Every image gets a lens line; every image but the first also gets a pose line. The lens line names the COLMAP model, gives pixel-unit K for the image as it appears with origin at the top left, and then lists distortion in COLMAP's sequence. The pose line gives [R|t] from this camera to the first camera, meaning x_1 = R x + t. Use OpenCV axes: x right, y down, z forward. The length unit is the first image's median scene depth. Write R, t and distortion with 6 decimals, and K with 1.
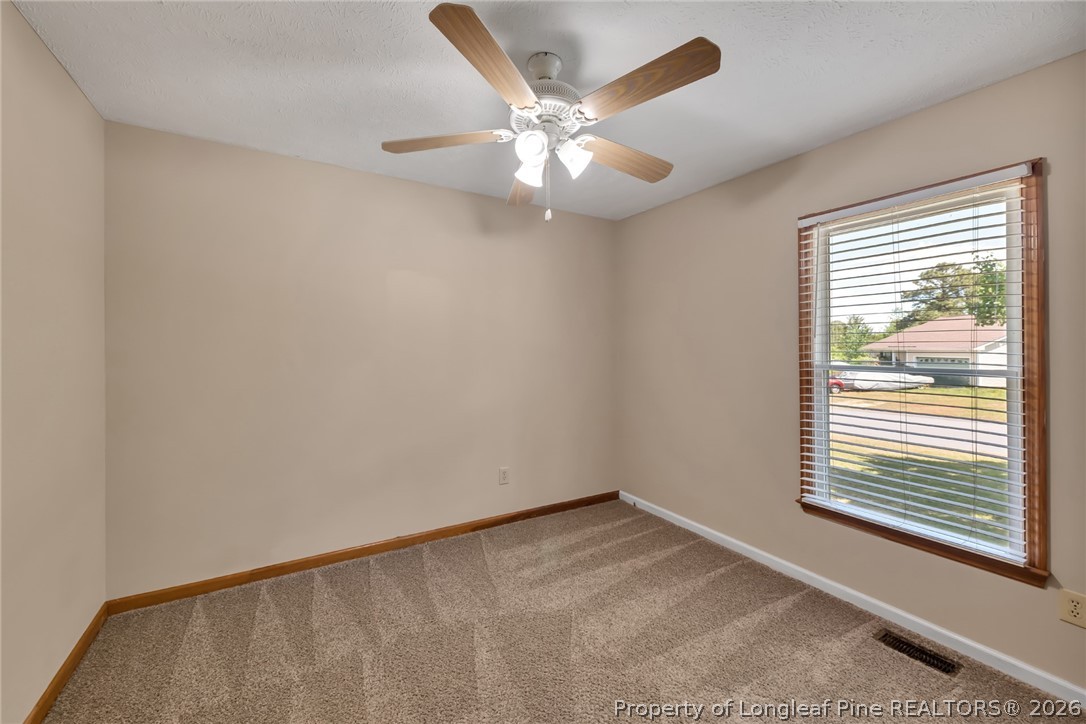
lens RADIAL K [[431.8, 0, 540.2], [0, 431.8, 347.8], [0, 0, 1]] dist [0.019681, -0.006067]
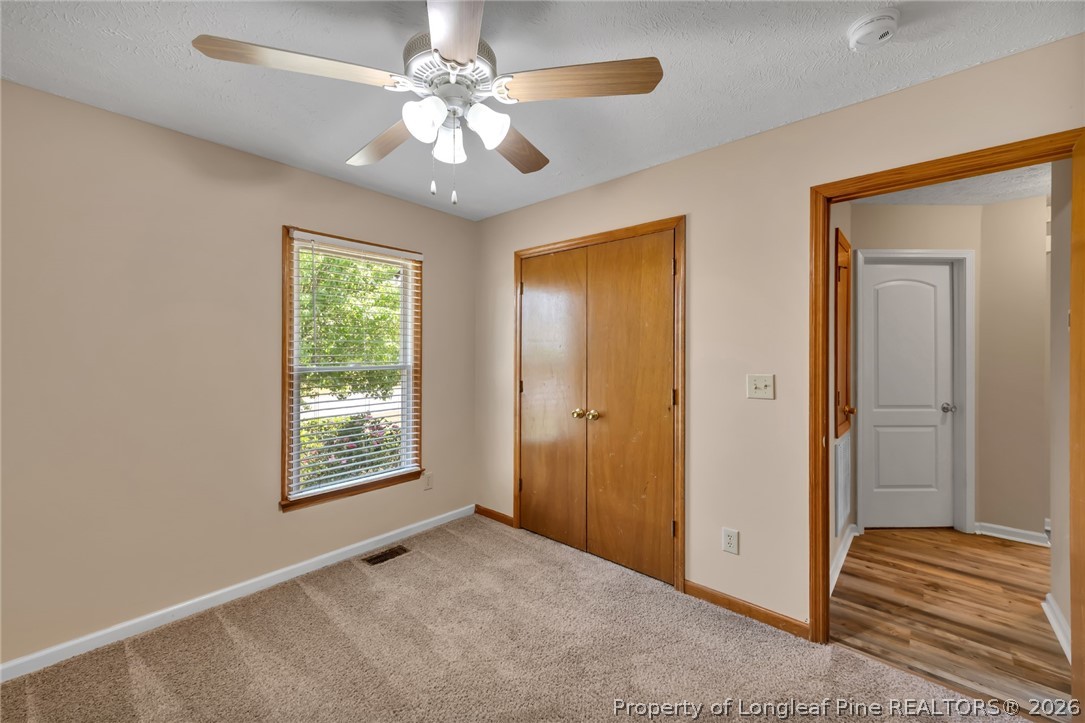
lens RADIAL K [[428.9, 0, 543.7], [0, 428.9, 346.2], [0, 0, 1]] dist [0.000583, 0.000092]
pose [[-0.301890, 0.003866, 0.953335, -0.677822], [-0.003090, 0.999983, -0.005034, -0.014996], [-0.953338, -0.004465, -0.301872, 0.901102]]
